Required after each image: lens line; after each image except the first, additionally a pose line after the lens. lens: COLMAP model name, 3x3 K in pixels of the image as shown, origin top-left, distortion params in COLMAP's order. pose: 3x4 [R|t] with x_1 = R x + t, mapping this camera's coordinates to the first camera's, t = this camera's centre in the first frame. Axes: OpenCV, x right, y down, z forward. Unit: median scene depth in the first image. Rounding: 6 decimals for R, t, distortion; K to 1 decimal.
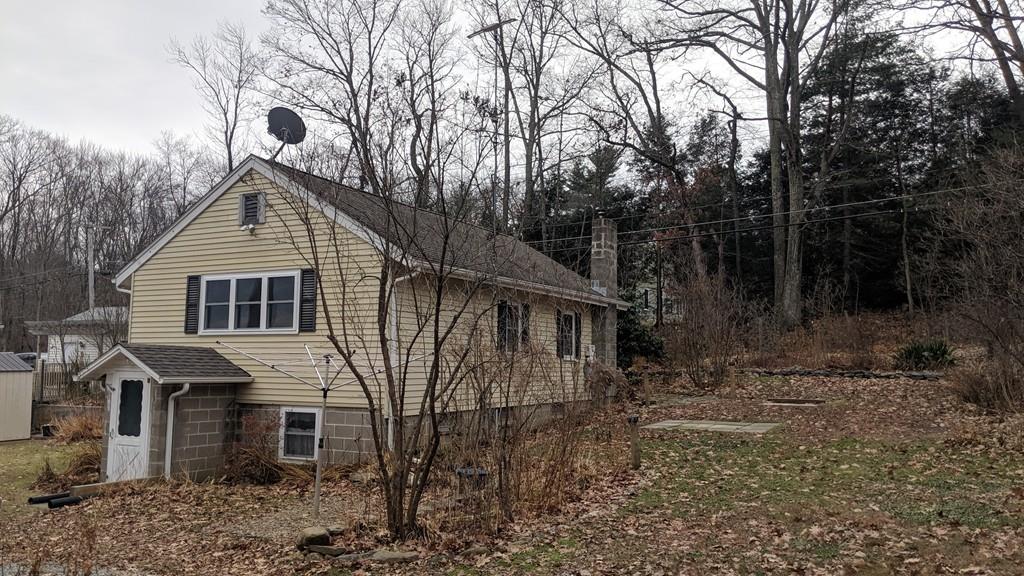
lens RADIAL K [[793.4, 0, 512.0], [0, 793.4, 288.0], [0, 0, 1]] dist [0.003248, -0.002651]
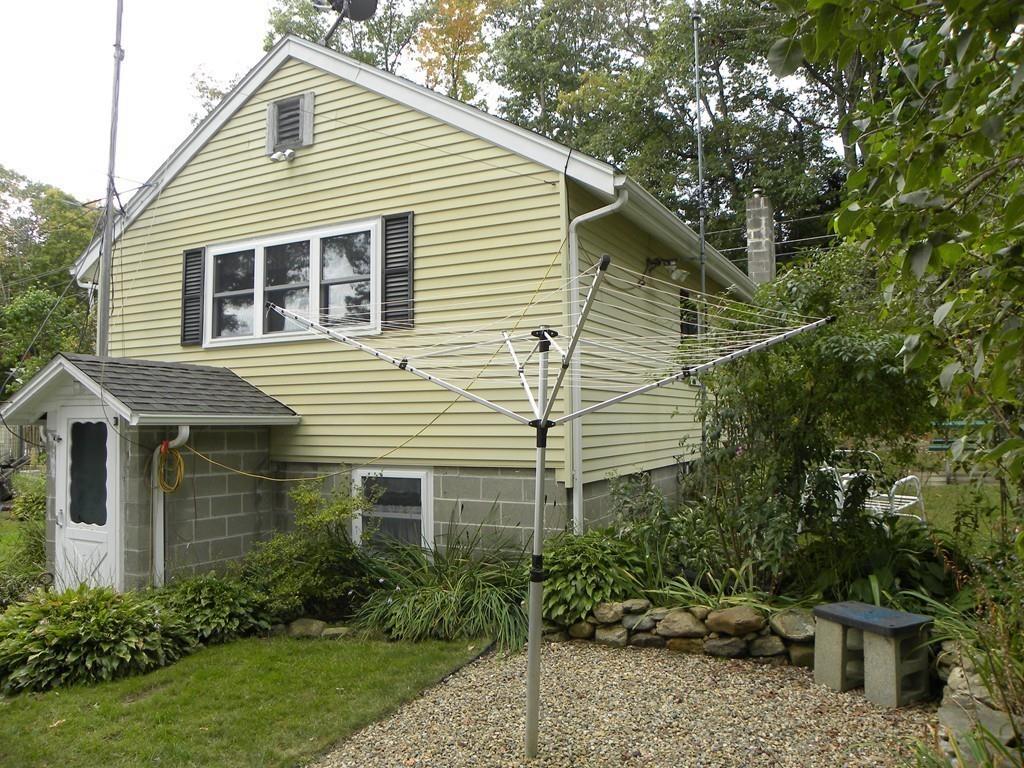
lens RADIAL K [[773.7, 0, 512.0], [0, 773.7, 384.0], [0, 0, 1]] dist [-0.154974, 0.098701]
pose [[0.999805, -0.018752, 0.006269, -0.179413], [0.018420, 0.998609, 0.049408, 0.065841], [-0.007187, -0.049283, 0.998759, 0.460298]]
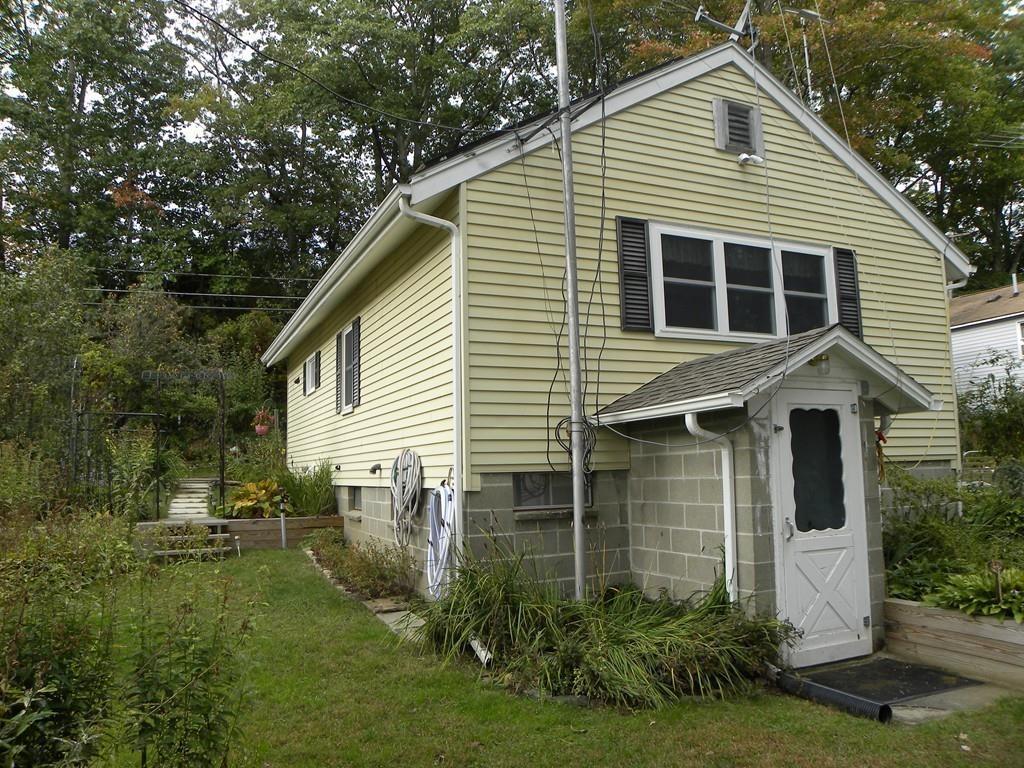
lens RADIAL K [[773.7, 0, 512.0], [0, 773.7, 384.0], [0, 0, 1]] dist [-0.154974, 0.098701]
pose [[0.645405, 0.064198, 0.761138, -0.865585], [-0.047707, 0.997904, -0.043715, 0.120936], [-0.762350, -0.008098, 0.647115, 0.794129]]
